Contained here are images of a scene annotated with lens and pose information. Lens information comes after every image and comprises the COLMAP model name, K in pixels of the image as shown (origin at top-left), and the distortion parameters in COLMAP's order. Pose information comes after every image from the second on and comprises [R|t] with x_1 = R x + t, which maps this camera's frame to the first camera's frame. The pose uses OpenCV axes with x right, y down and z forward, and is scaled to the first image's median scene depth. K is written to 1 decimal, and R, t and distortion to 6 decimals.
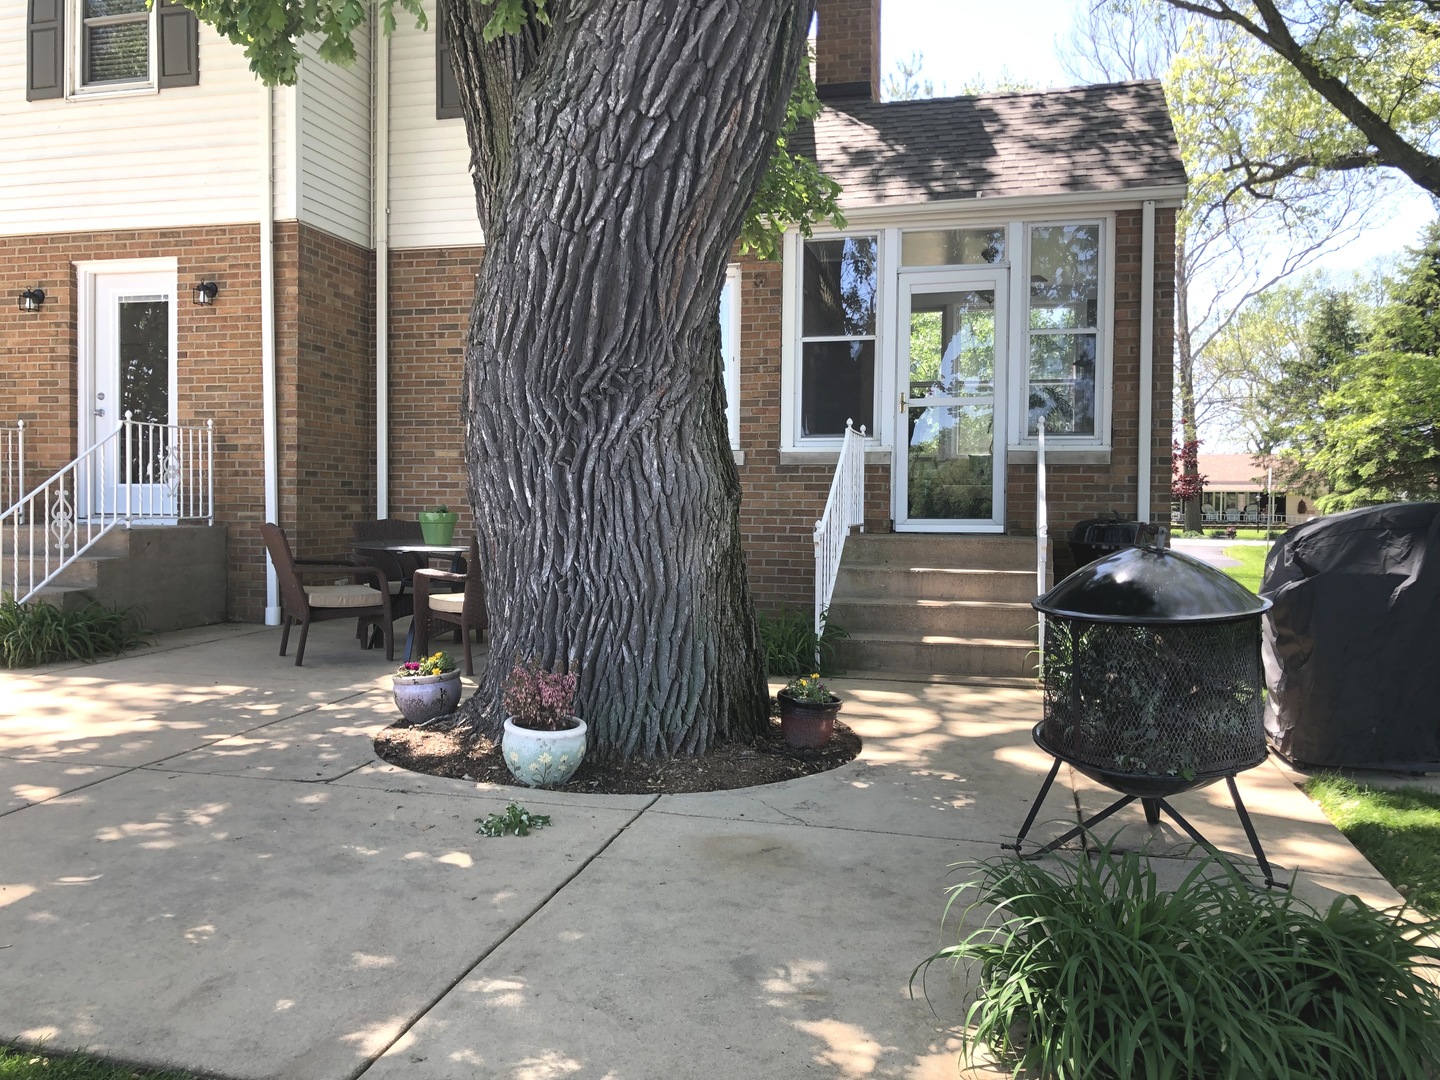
lens RADIAL K [[1200.4, 0, 717.5], [0, 1200.4, 534.3], [0, 0, 1]] dist [0.025321, -0.026526]
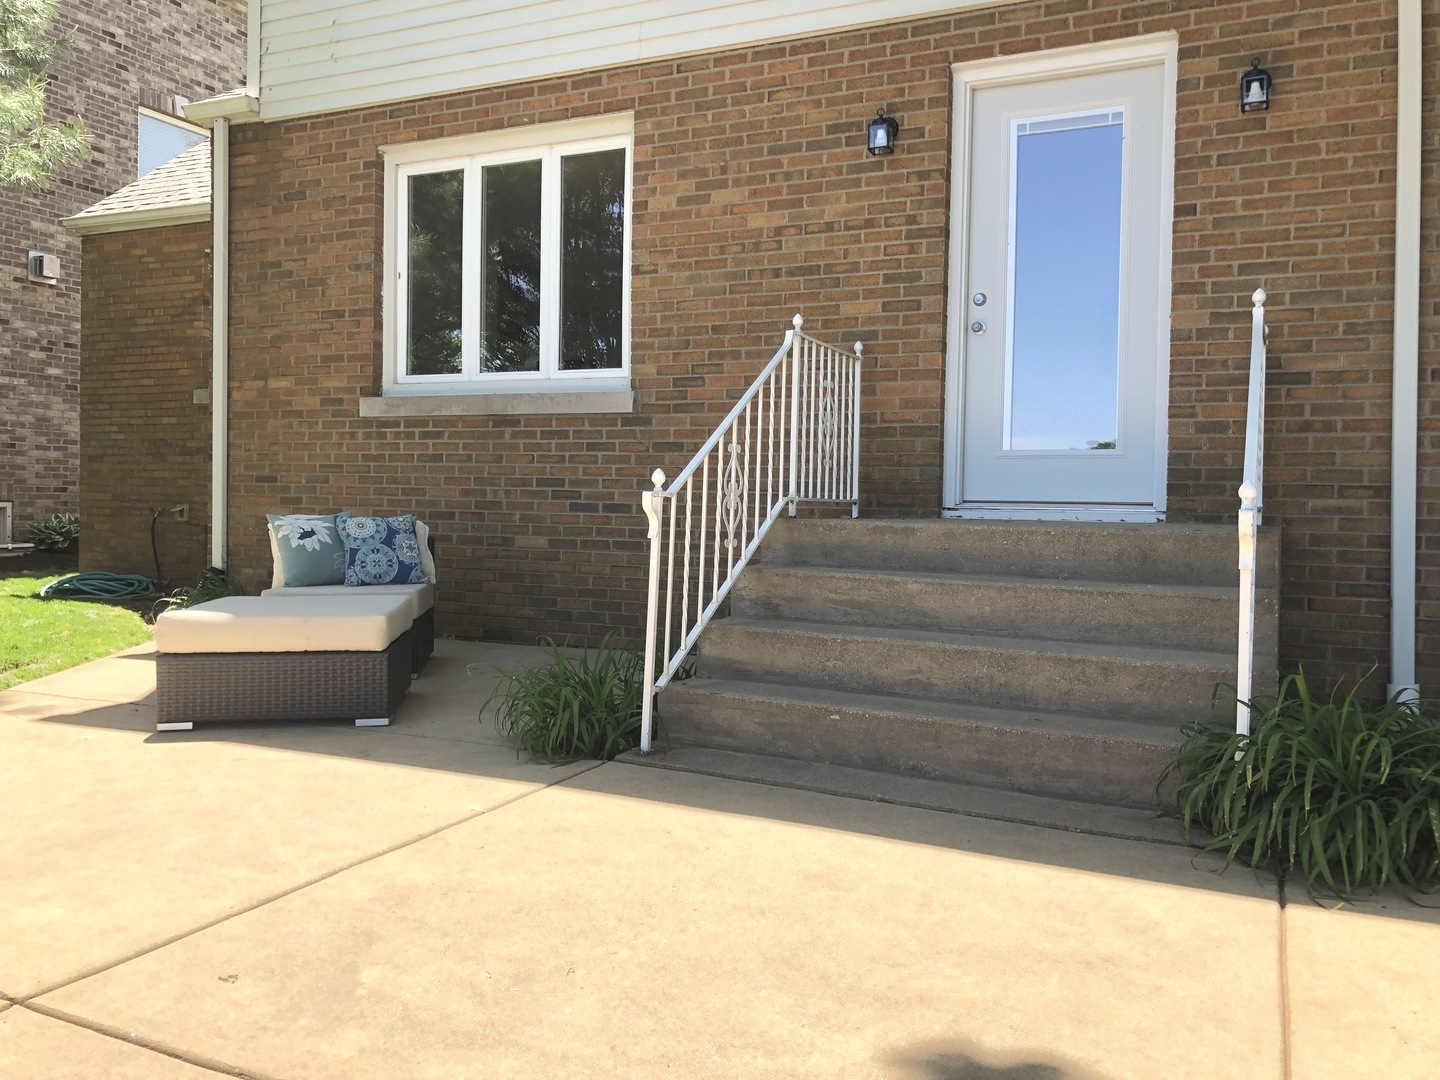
lens RADIAL K [[1200.4, 0, 731.1], [0, 1200.4, 537.5], [0, 0, 1]] dist [0.025321, -0.026526]
pose [[0.981624, 0.012987, -0.190385, -0.534302], [-0.012751, 0.999916, 0.002463, 0.000312], [0.190401, 0.000010, 0.981706, 0.421557]]
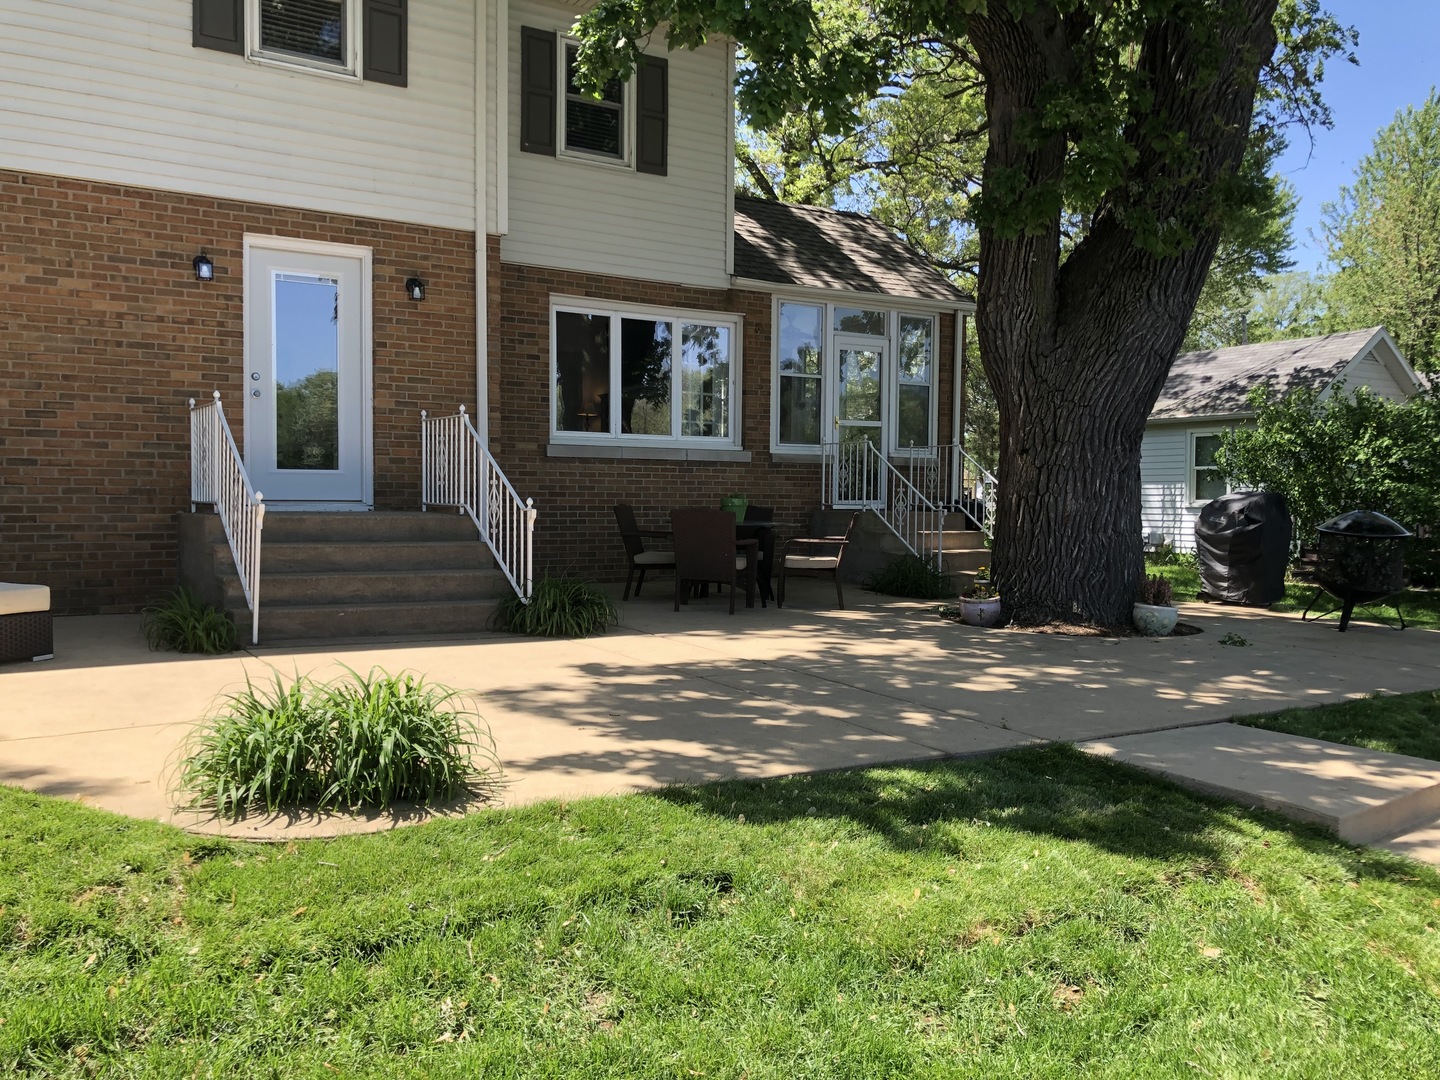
lens RADIAL K [[1200.4, 0, 721.4], [0, 1200.4, 545.4], [0, 0, 1]] dist [0.025321, -0.026526]
pose [[0.680112, -0.034157, 0.732312, -0.992196], [0.015159, 0.999356, 0.032534, -0.007297], [-0.732952, -0.011026, 0.680191, 0.088821]]
